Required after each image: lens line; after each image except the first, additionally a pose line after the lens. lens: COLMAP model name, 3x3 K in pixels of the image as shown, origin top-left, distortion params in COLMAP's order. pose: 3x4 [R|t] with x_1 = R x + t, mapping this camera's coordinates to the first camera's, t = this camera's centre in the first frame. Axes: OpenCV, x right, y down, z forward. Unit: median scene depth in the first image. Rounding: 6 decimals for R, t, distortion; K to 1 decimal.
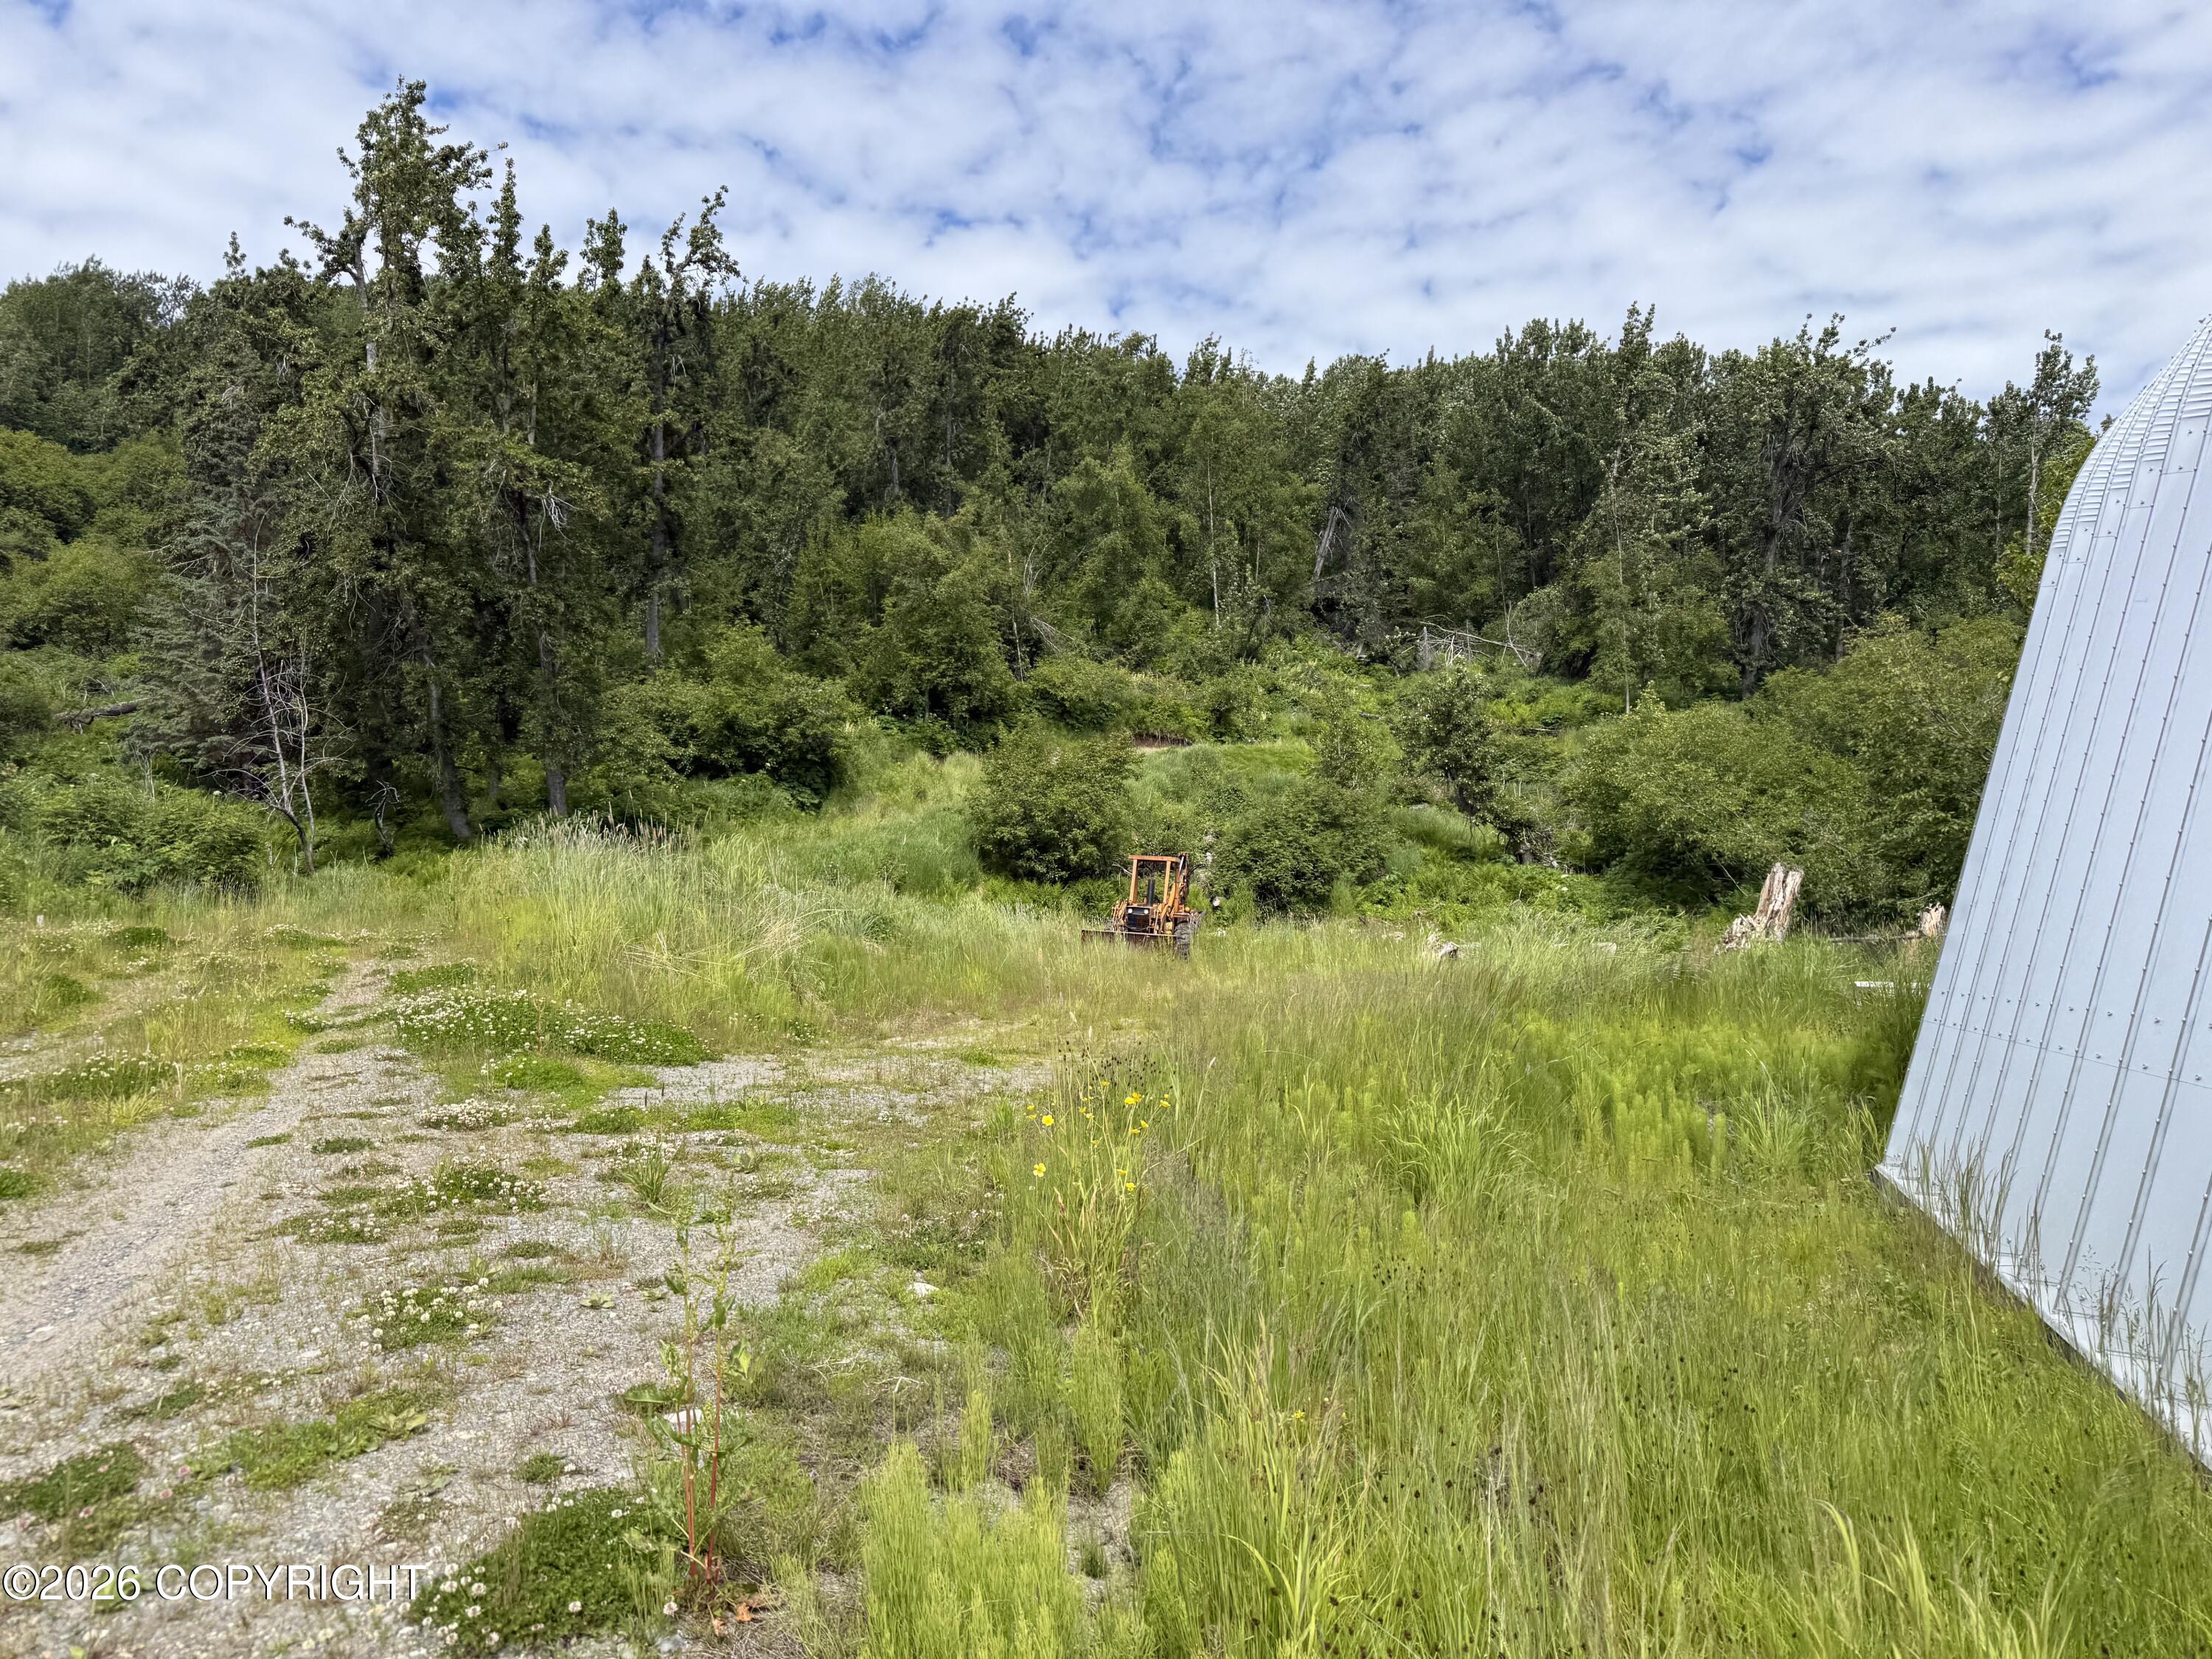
lens RADIAL K [[1573.5, 0, 1083.6], [0, 1573.5, 823.0], [0, 0, 1]] dist [0.046229, -0.066028]
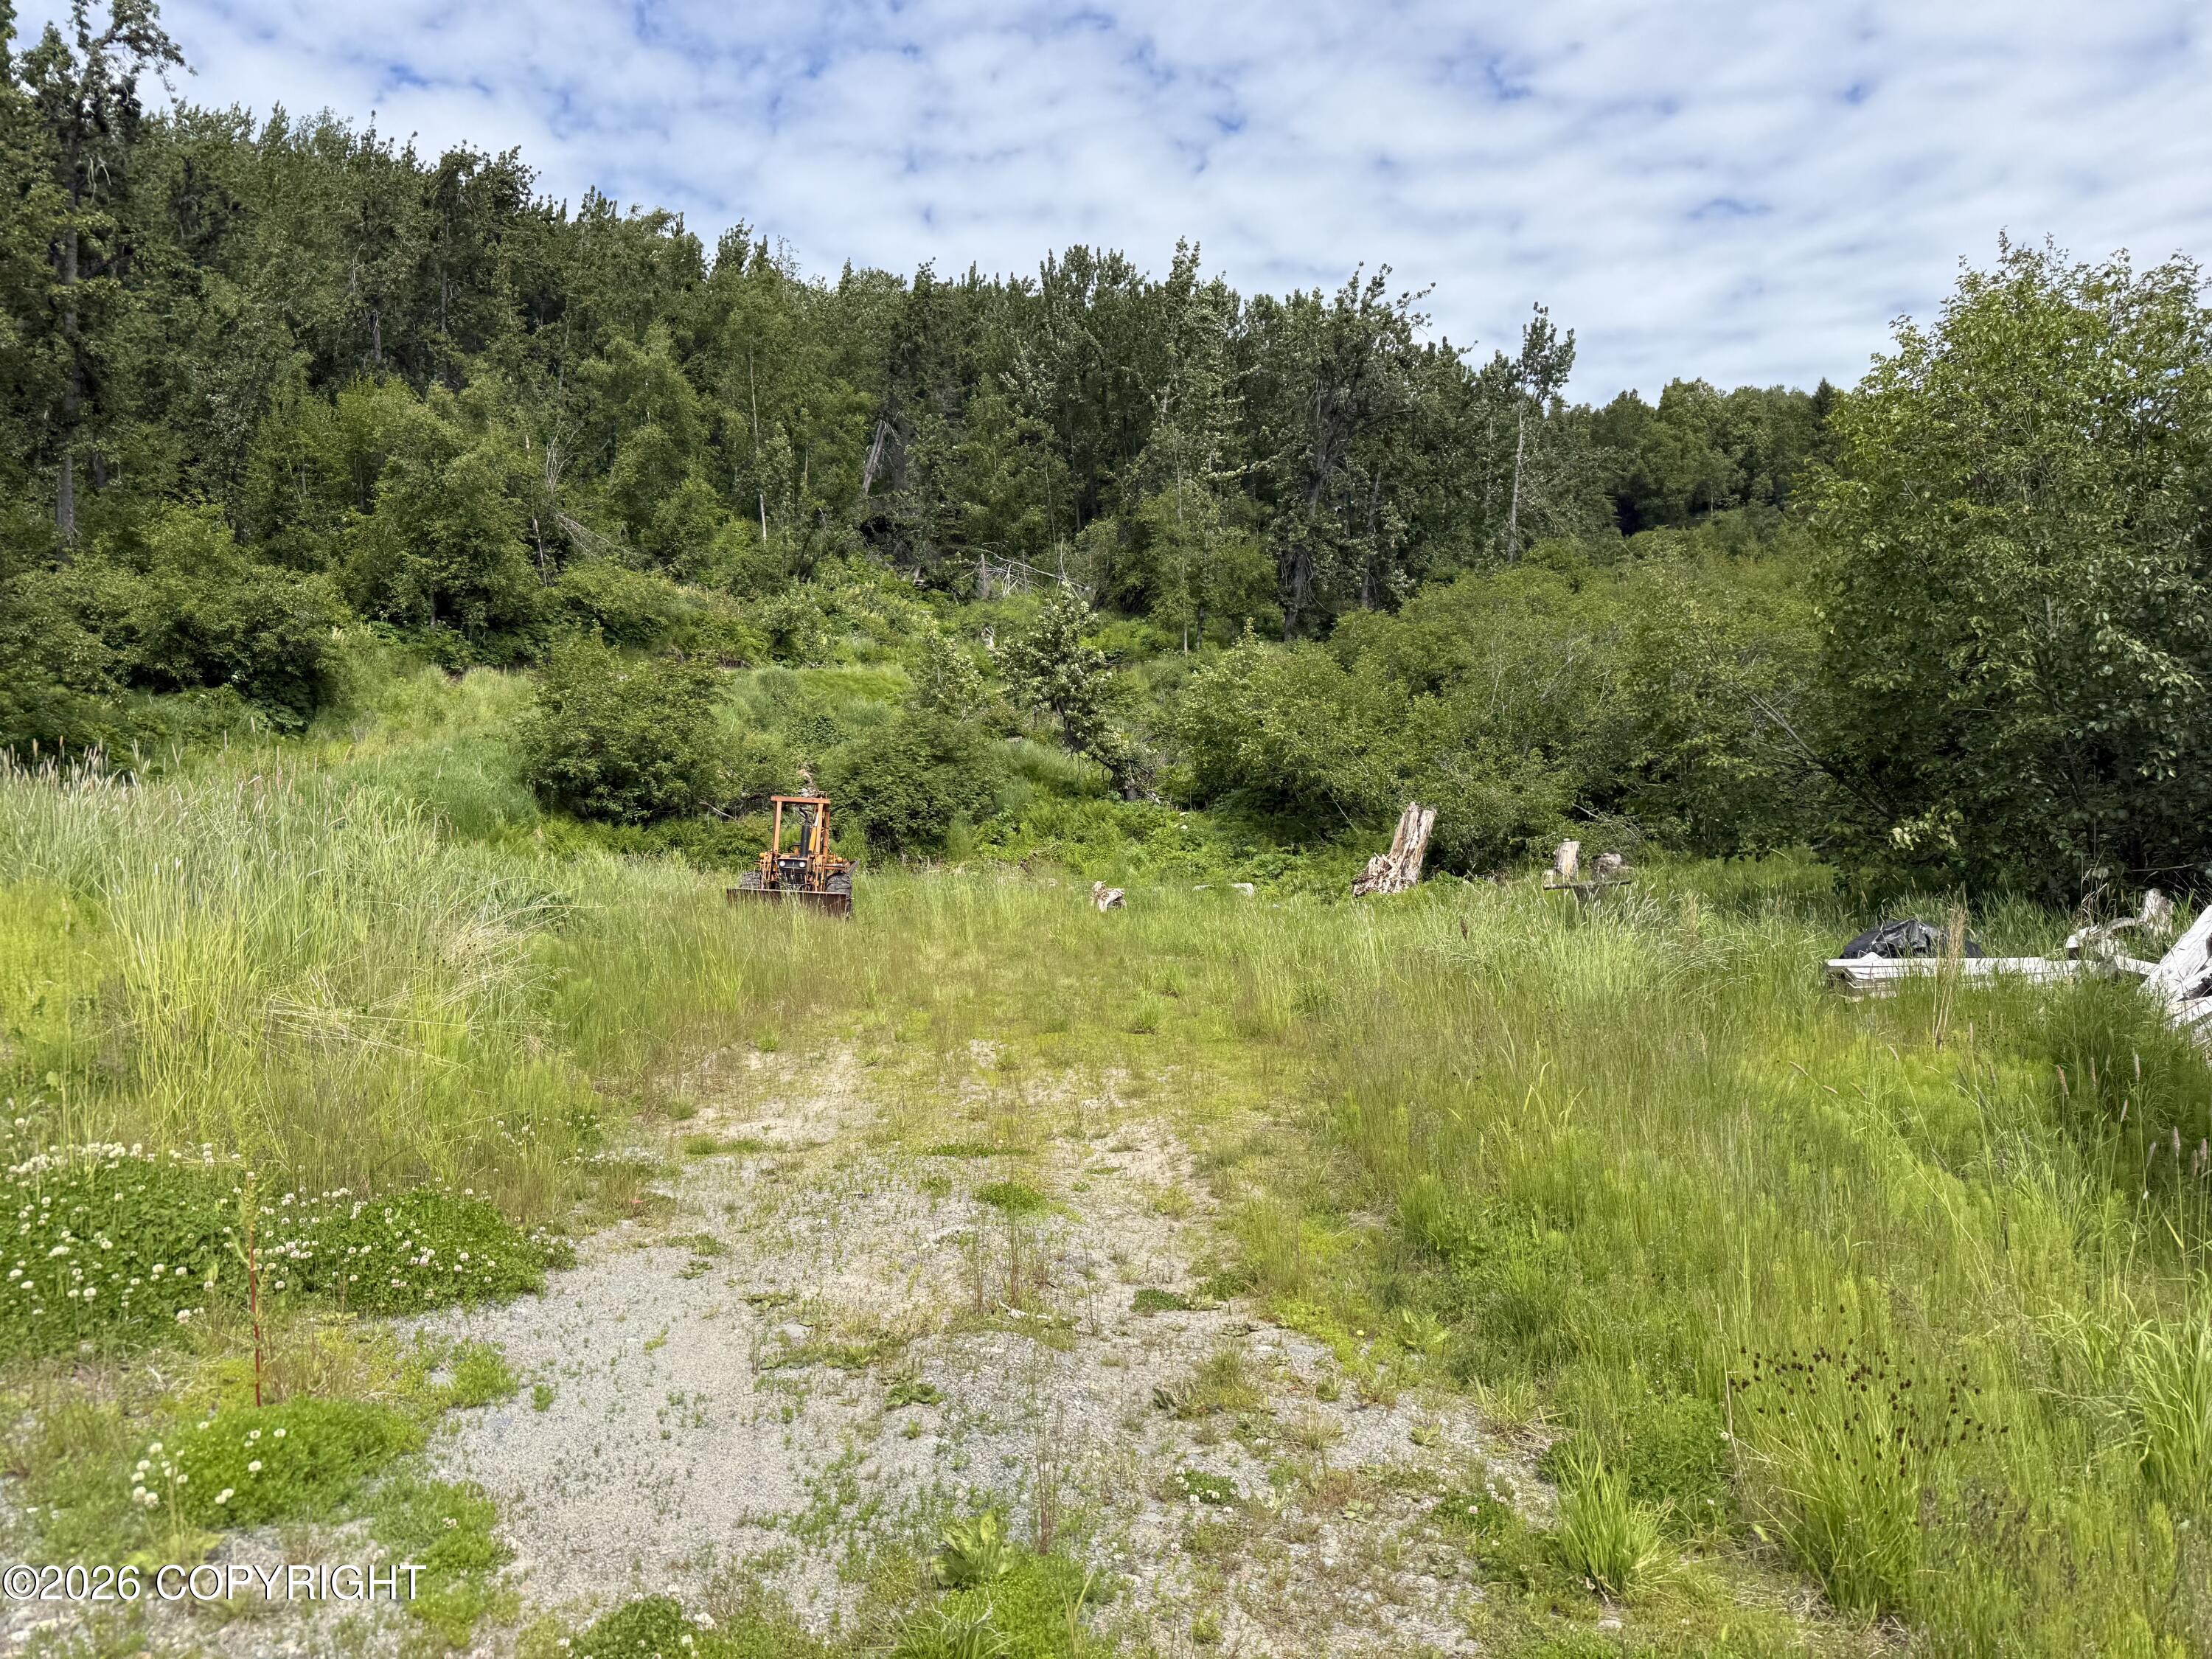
lens RADIAL K [[1573.5, 0, 1091.3], [0, 1573.5, 849.6], [0, 0, 1]] dist [0.046229, -0.066028]
pose [[0.949768, -0.009553, 0.312810, -0.030626], [-0.009457, 0.998201, 0.059198, -0.000691], [-0.312813, -0.059182, 0.947969, 0.066001]]
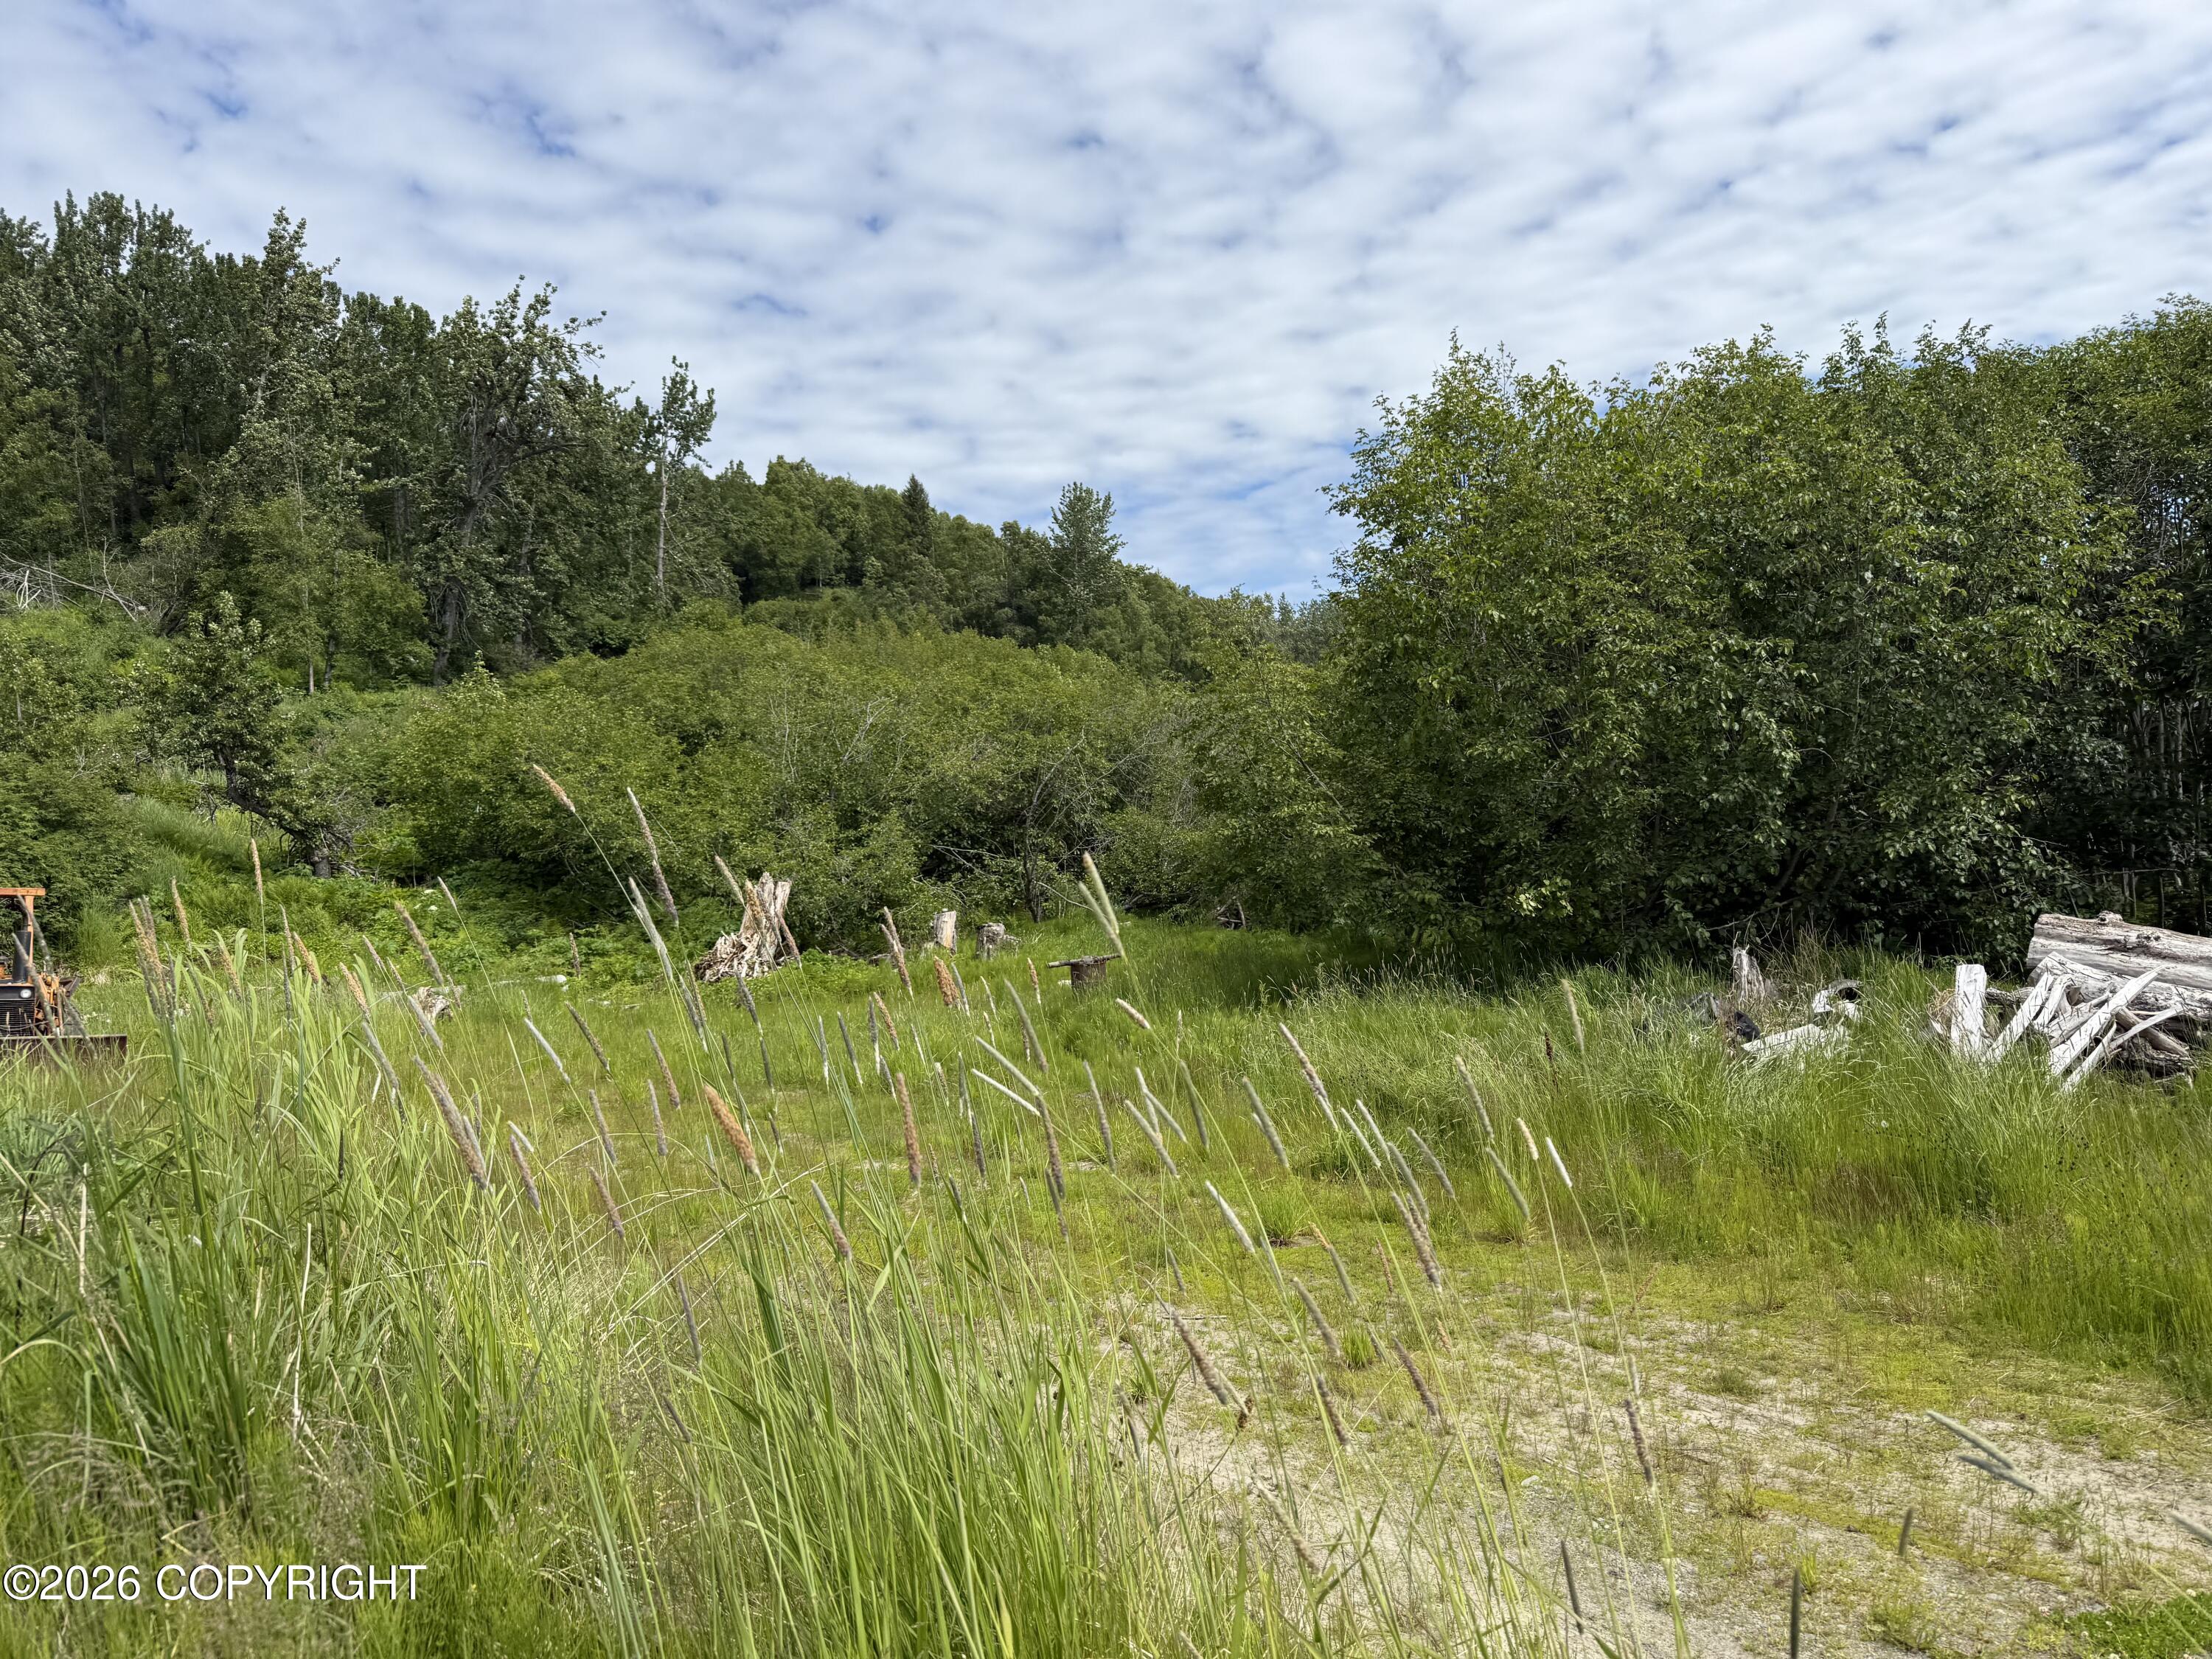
lens RADIAL K [[1573.5, 0, 1148.7], [0, 1573.5, 841.9], [0, 0, 1]] dist [0.046229, -0.066028]
pose [[0.599904, -0.002121, 0.800069, -0.066330], [-0.008643, 0.999921, 0.009131, -0.000764], [-0.800025, -0.012393, 0.599838, 0.152220]]
